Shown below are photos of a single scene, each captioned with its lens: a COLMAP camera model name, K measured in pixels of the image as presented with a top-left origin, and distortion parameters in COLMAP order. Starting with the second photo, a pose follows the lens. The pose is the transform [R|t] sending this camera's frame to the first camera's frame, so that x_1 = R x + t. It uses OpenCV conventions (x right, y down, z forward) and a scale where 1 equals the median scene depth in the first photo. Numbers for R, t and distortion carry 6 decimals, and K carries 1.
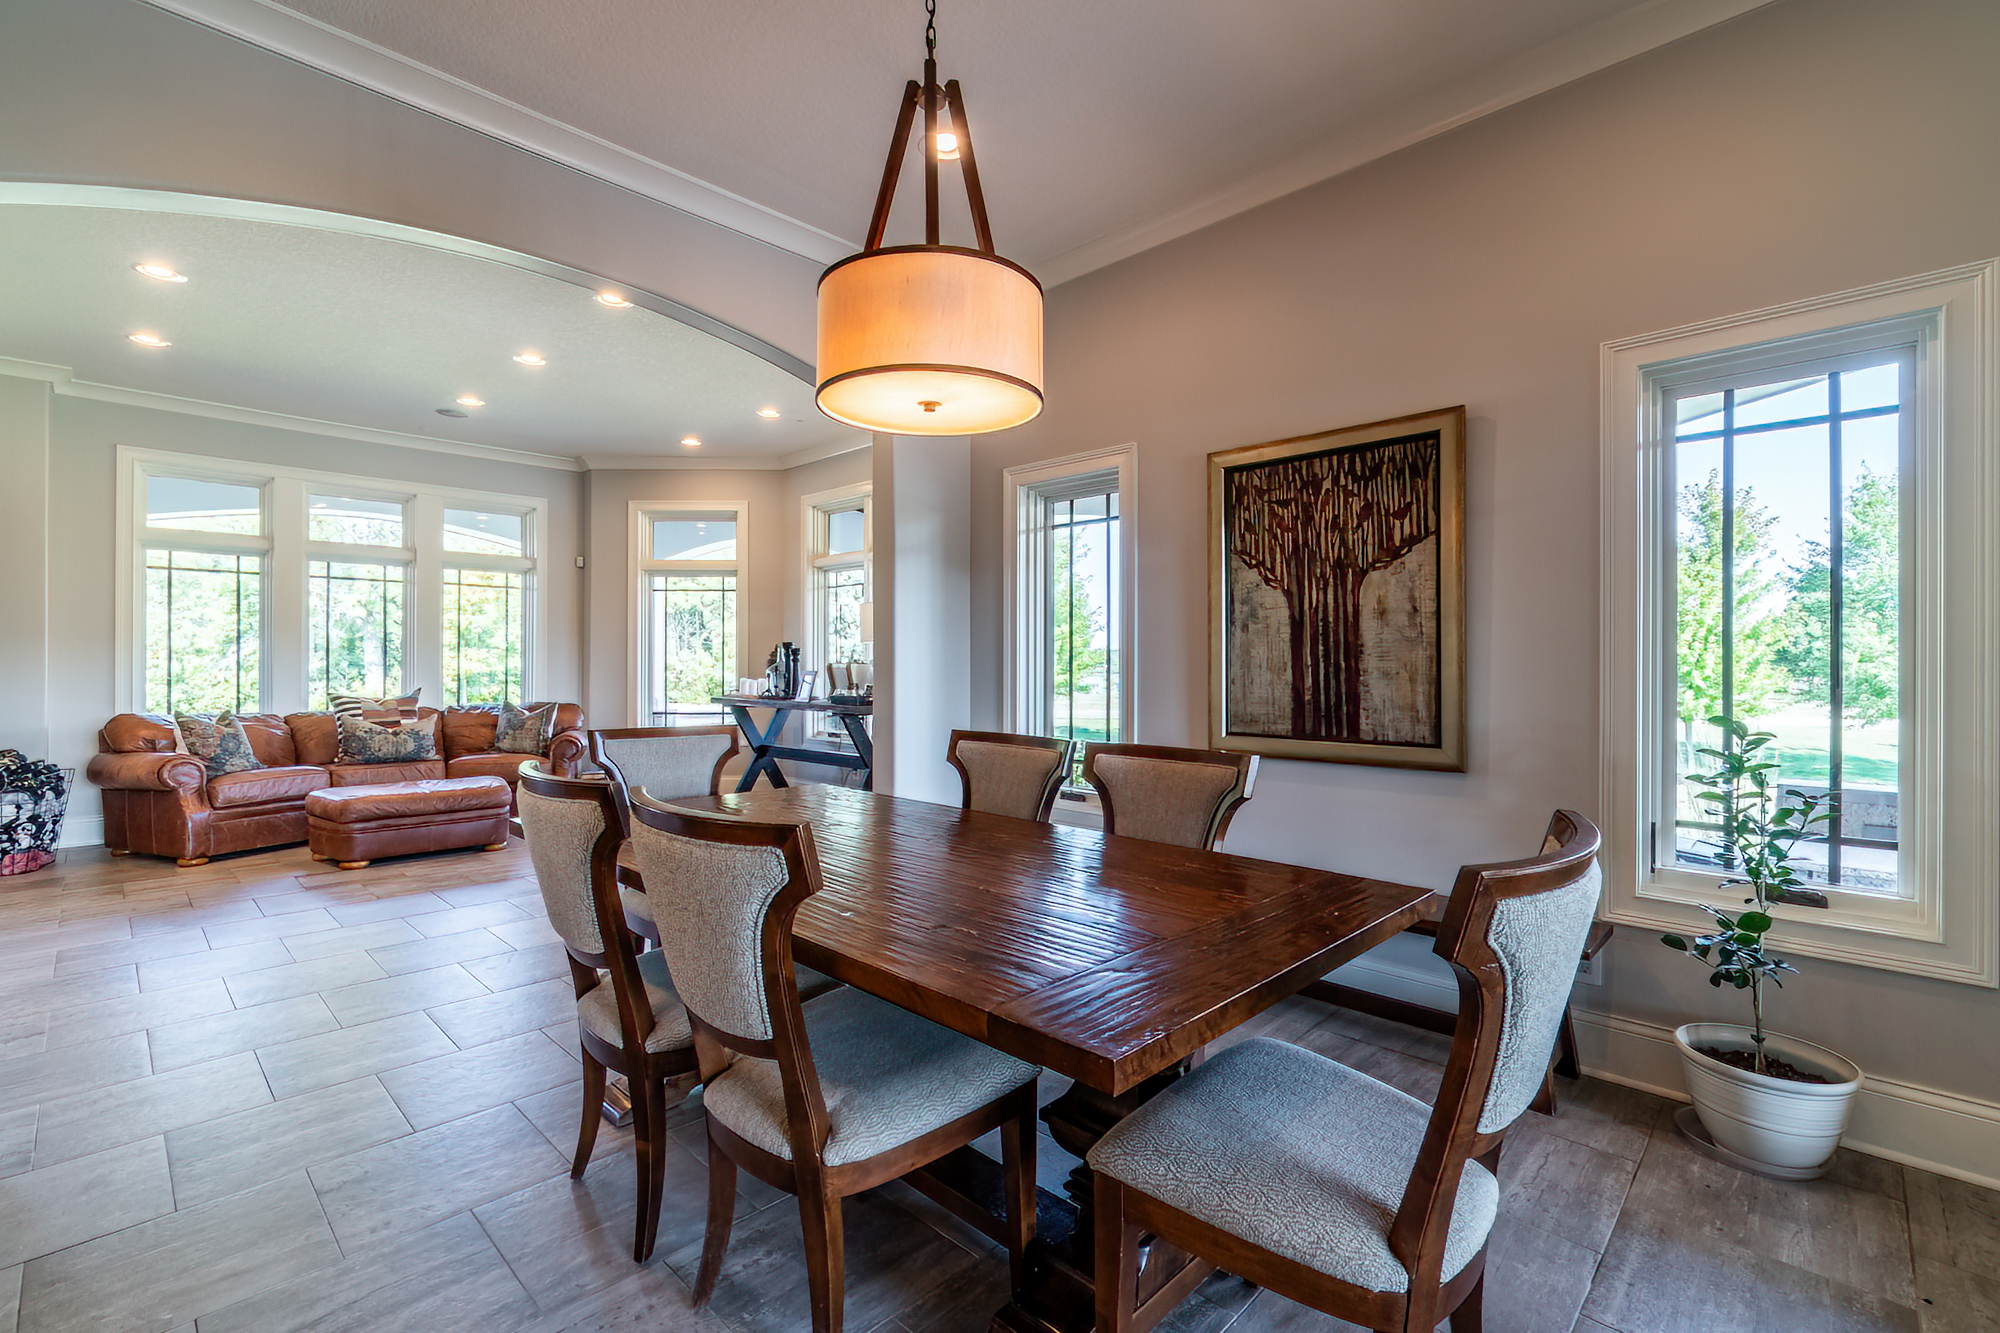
lens RADIAL K [[873.6, 0, 984.5], [0, 873.6, 670.1], [0, 0, 1]] dist [-0.000905, -0.000090]
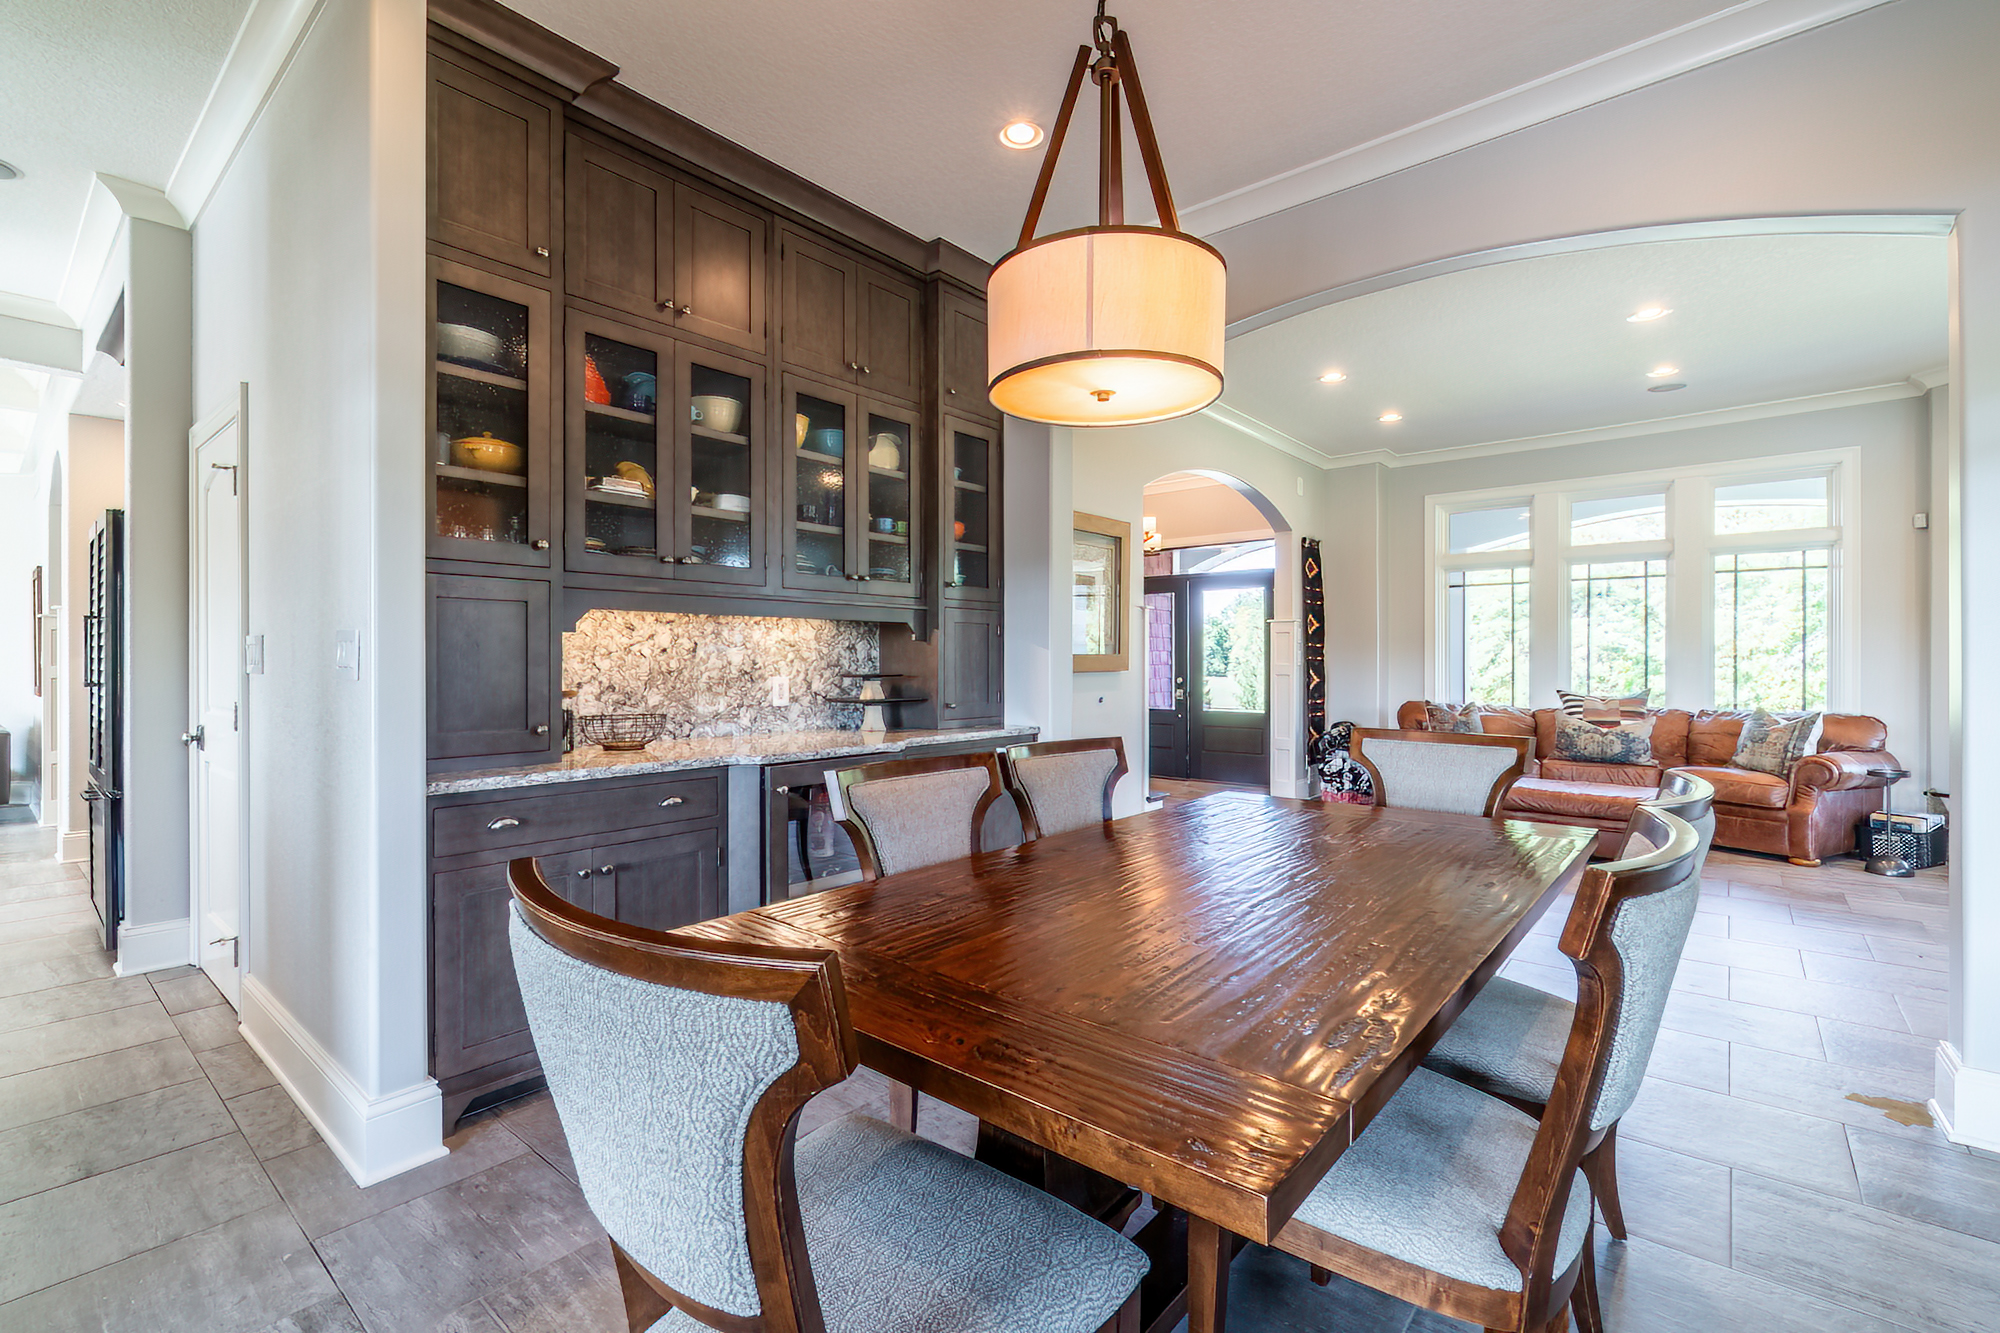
lens RADIAL K [[873.6, 0, 995.6], [0, 873.6, 656.5], [0, 0, 1]] dist [-0.000905, -0.000090]
pose [[0.081695, -0.008290, -0.996623, 0.223604], [-0.005966, 0.999943, -0.008807, -0.001002], [0.996640, 0.006665, 0.081641, 0.214281]]
